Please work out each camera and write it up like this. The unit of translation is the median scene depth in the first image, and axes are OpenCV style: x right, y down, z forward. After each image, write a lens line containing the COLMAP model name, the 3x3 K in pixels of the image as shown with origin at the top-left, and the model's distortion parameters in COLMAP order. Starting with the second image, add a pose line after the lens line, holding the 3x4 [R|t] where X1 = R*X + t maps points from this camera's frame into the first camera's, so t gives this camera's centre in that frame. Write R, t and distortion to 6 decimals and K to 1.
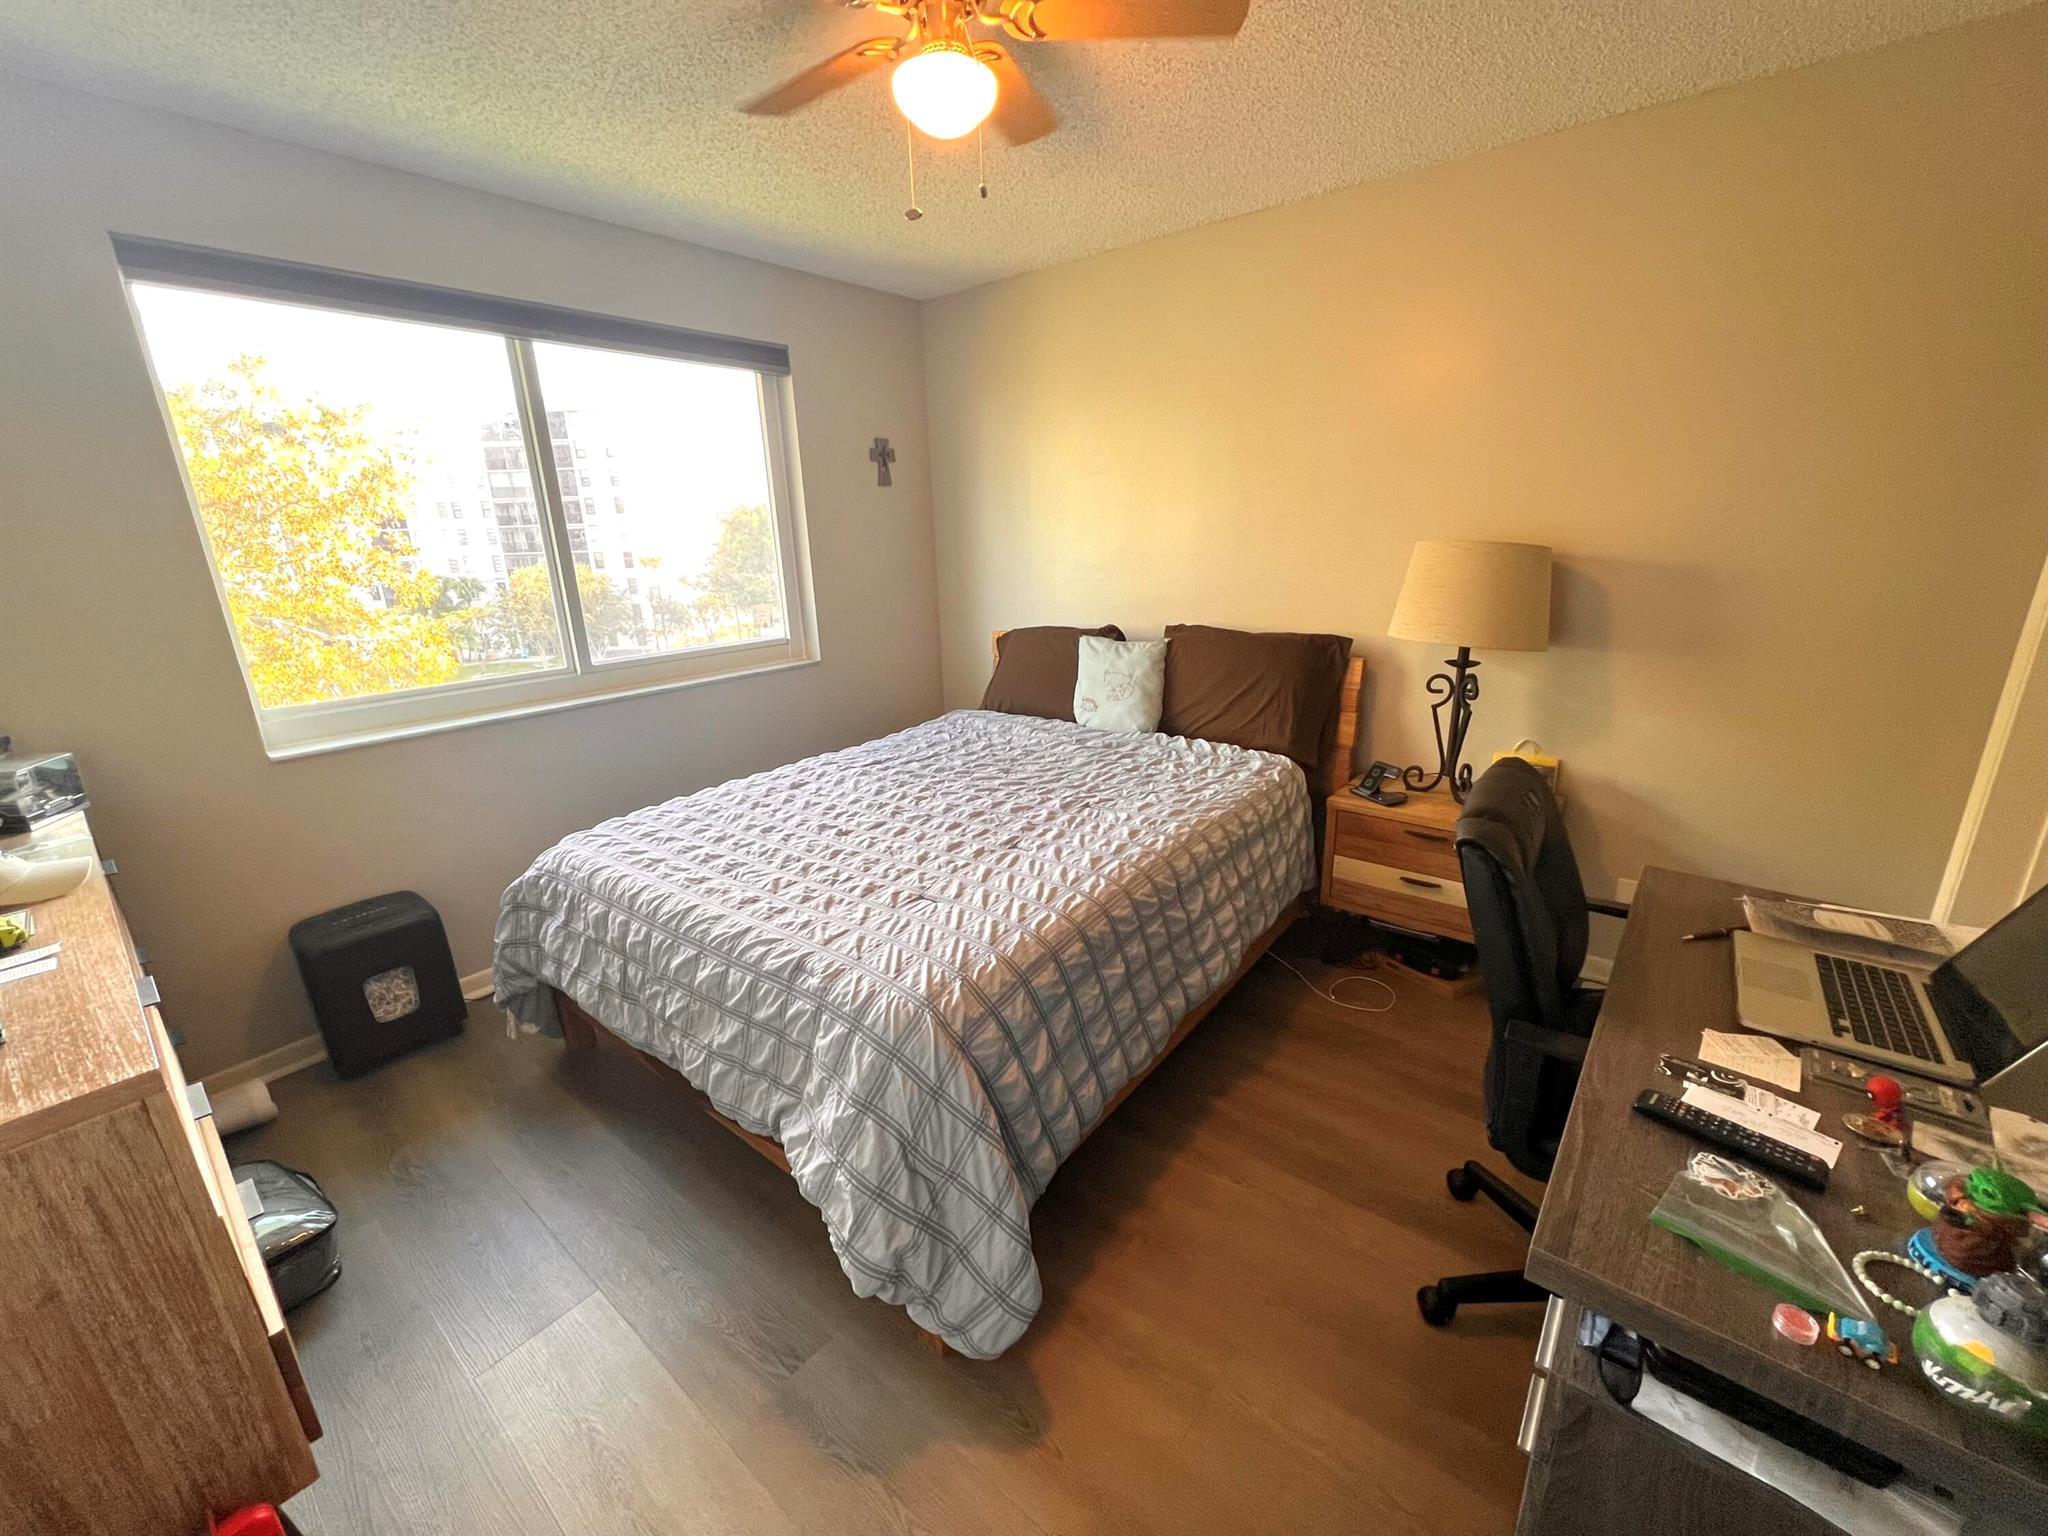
lens RADIAL K [[811.9, 0, 1025.3], [0, 811.9, 767.2], [0, 0, 1]] dist [-0.007236, 0.001518]
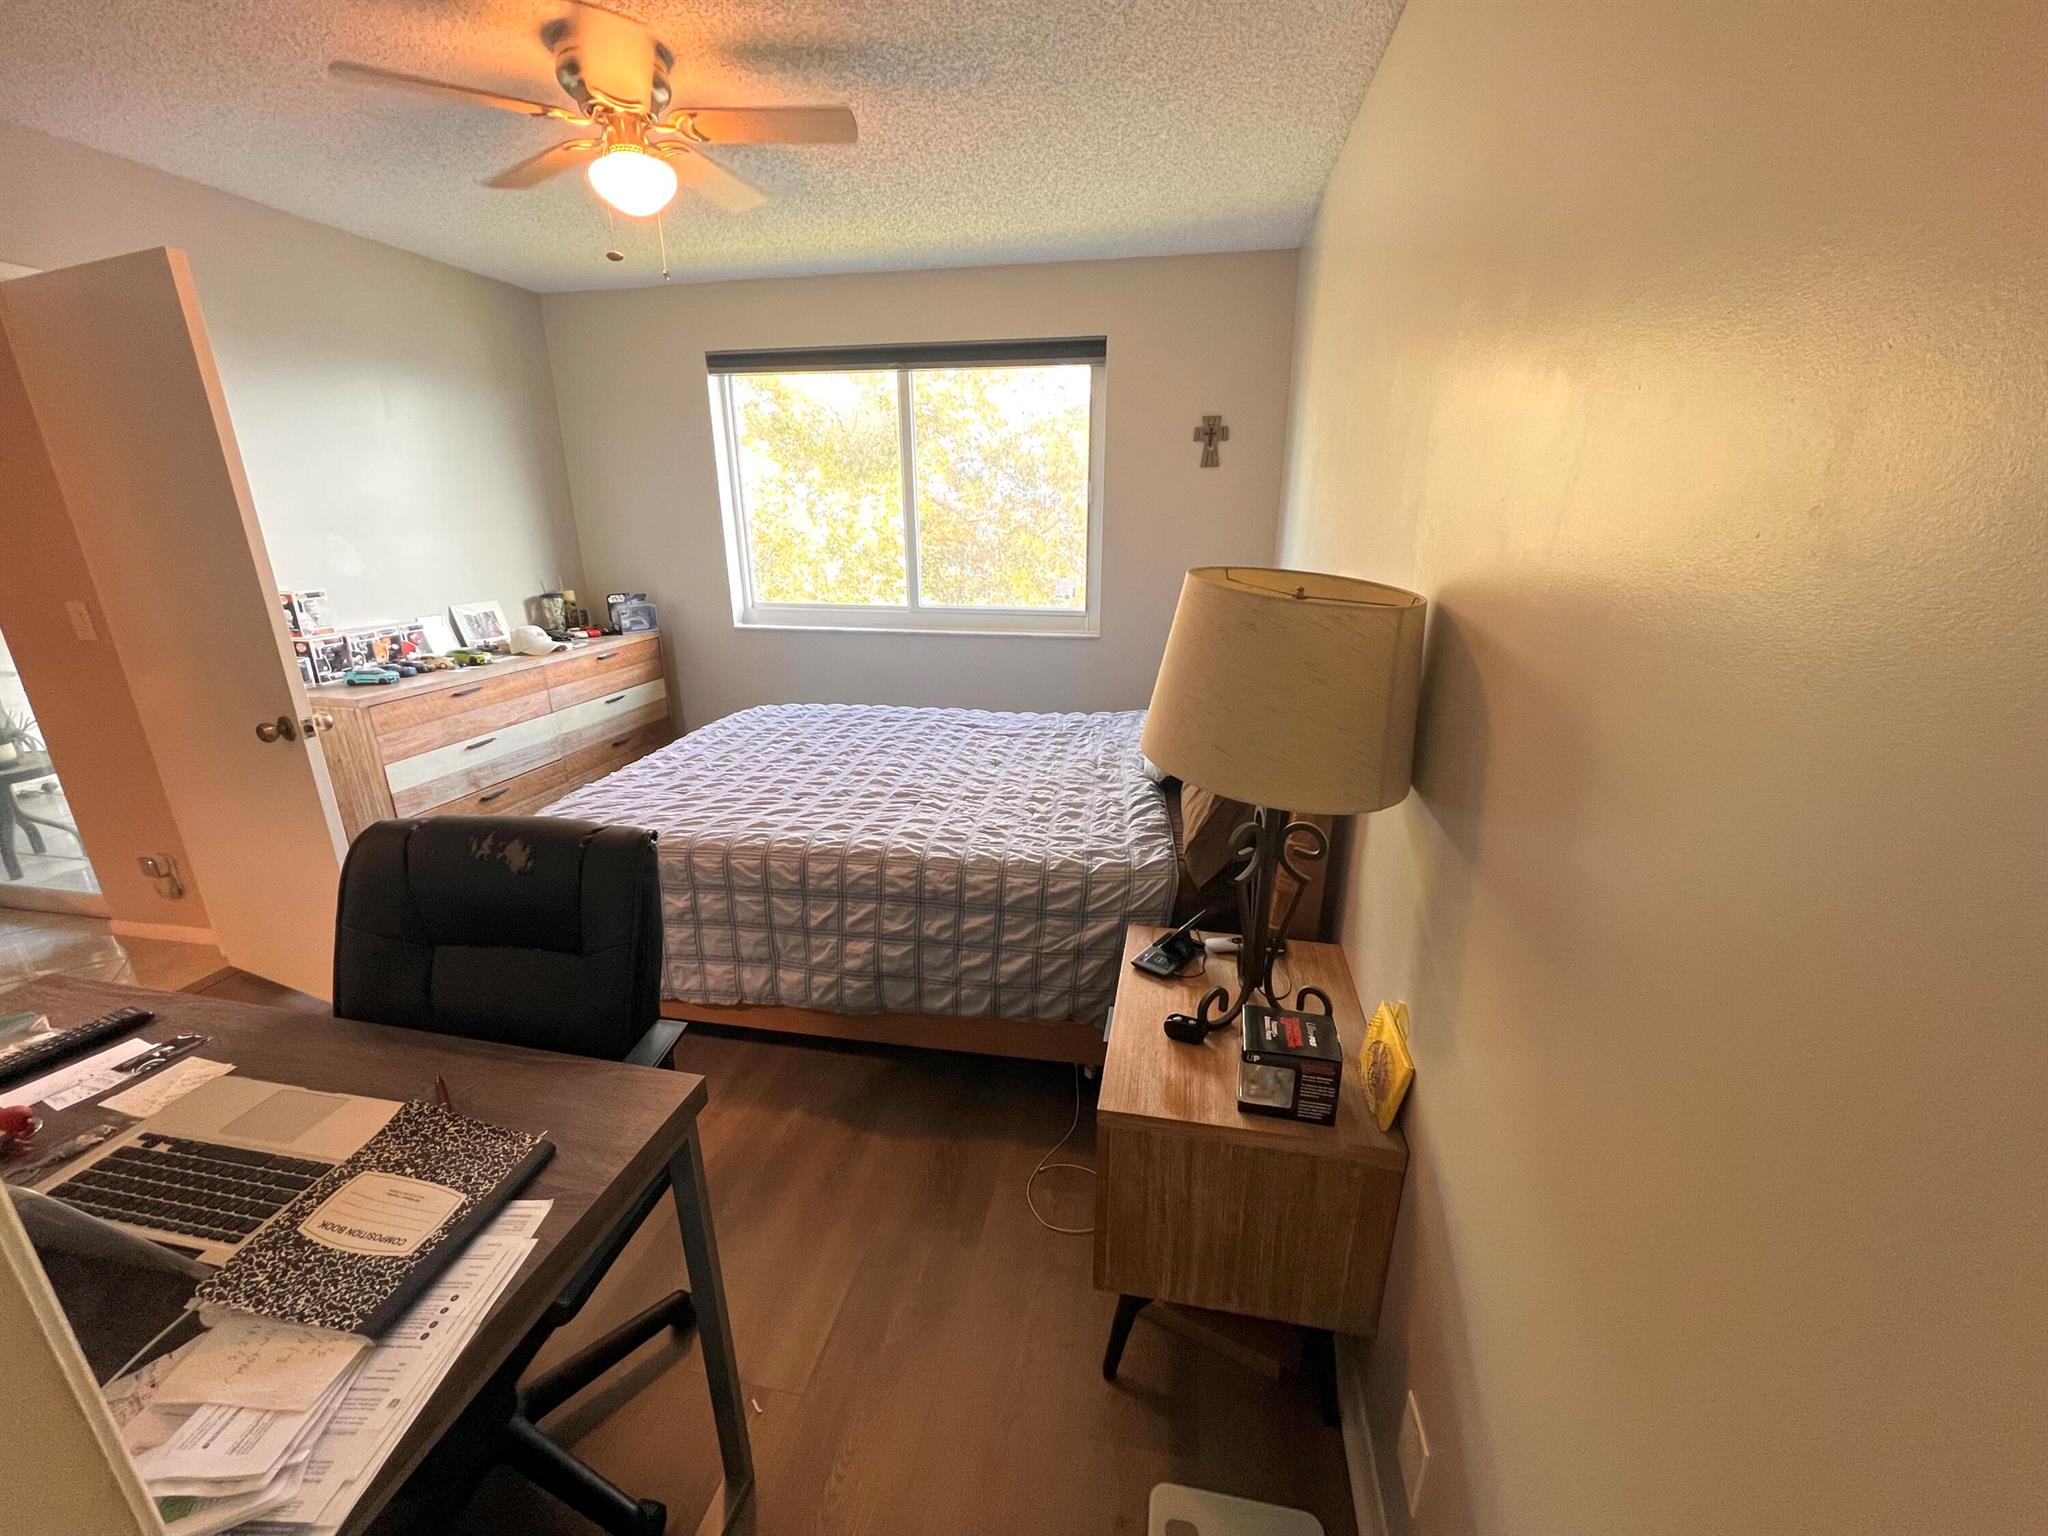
lens RADIAL K [[811.9, 0, 1029.3], [0, 811.9, 769.5], [0, 0, 1]] dist [-0.007236, 0.001518]
pose [[0.473637, 0.295515, -0.829662, 0.844105], [-0.266051, 0.946025, 0.185079, -0.187191], [0.839574, 0.133071, 0.526694, 0.528475]]
